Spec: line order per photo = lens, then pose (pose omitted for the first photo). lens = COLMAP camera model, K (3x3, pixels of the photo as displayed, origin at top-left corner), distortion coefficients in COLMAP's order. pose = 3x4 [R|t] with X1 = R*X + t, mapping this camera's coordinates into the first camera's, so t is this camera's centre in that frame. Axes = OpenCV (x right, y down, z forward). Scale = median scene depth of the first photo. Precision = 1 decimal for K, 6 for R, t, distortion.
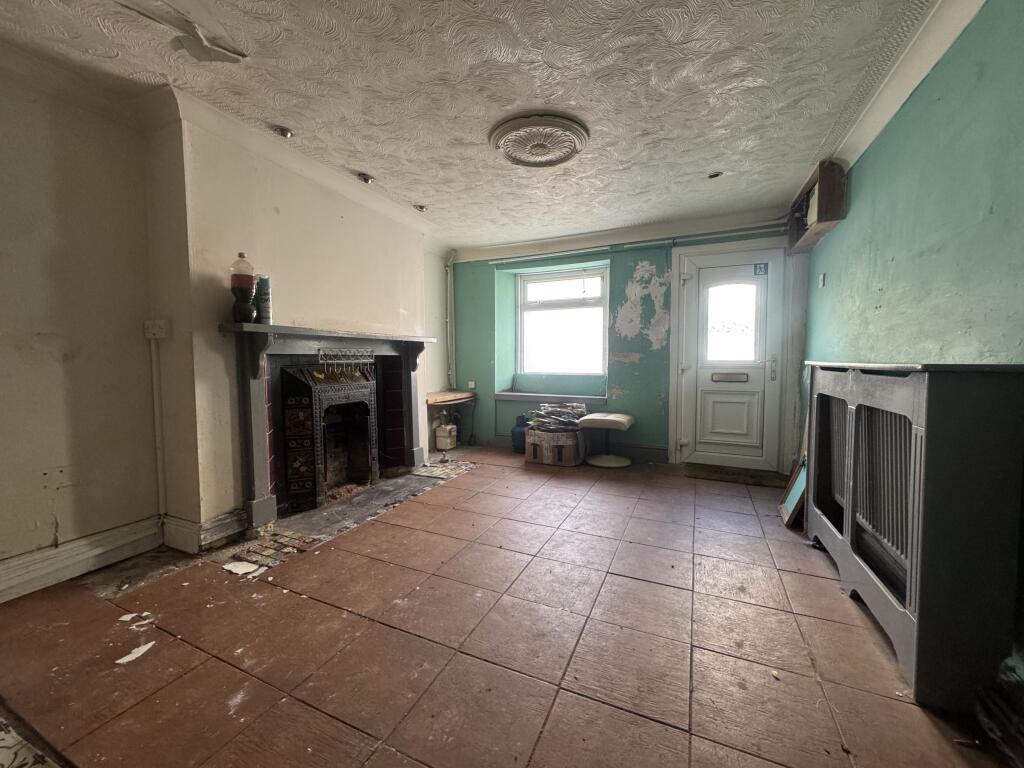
lens RADIAL K [[405.0, 0, 511.4], [0, 405.0, 378.6], [0, 0, 1]] dist [0.002016, -0.000385]
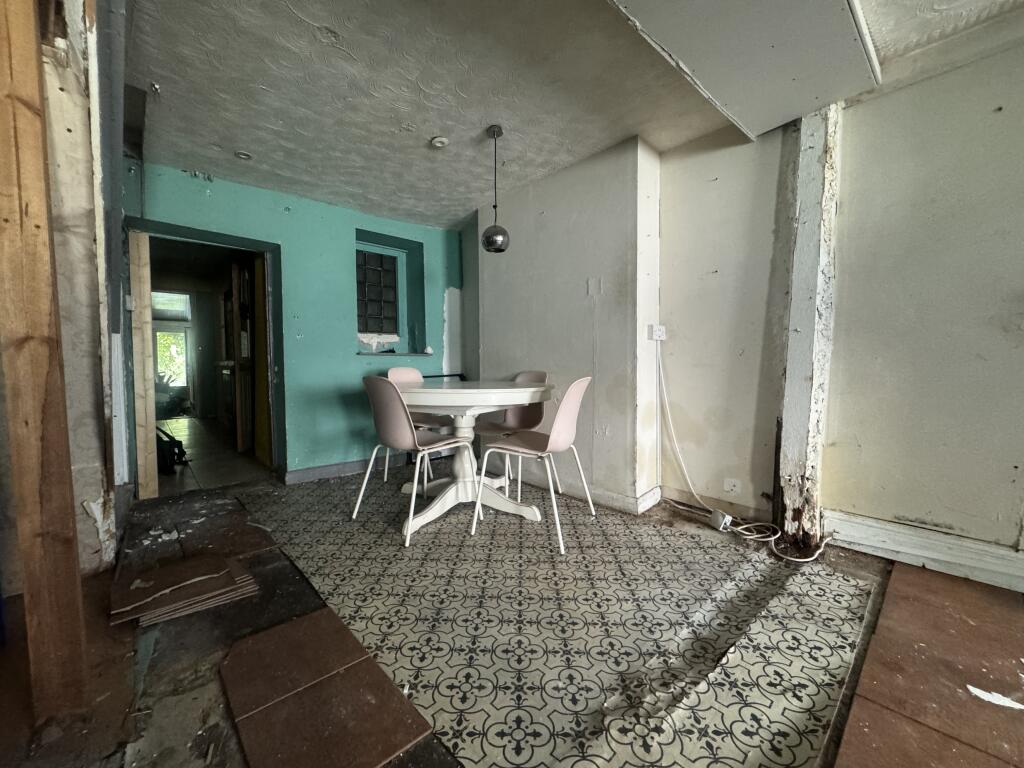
lens RADIAL K [[405.0, 0, 513.3], [0, 405.0, 383.0], [0, 0, 1]] dist [0.002016, -0.000385]
pose [[-0.388219, 0.052766, -0.920055, 0.092799], [-0.038522, 0.996558, 0.073408, 0.014693], [0.920762, 0.063941, -0.384850, 0.219328]]
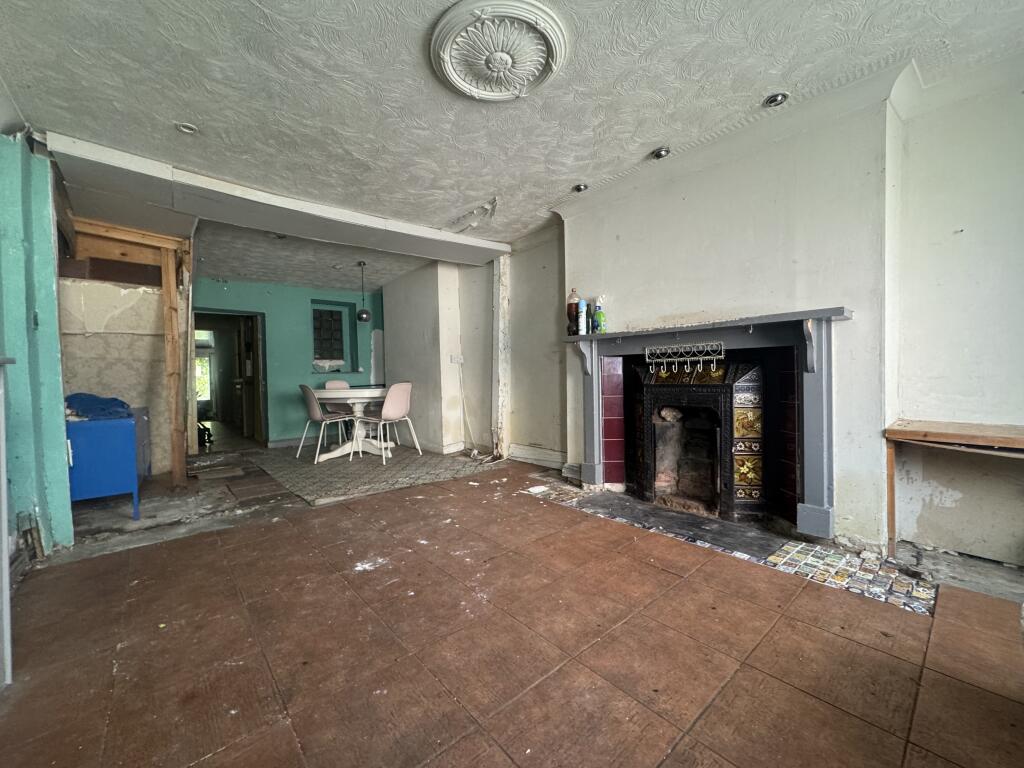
lens RADIAL K [[405.0, 0, 510.8], [0, 405.0, 383.1], [0, 0, 1]] dist [0.002016, -0.000385]
pose [[-0.421049, 0.033830, -0.906407, 0.663937], [-0.015412, 0.998893, 0.044441, -0.027636], [0.906907, 0.032682, -0.420062, 1.229161]]
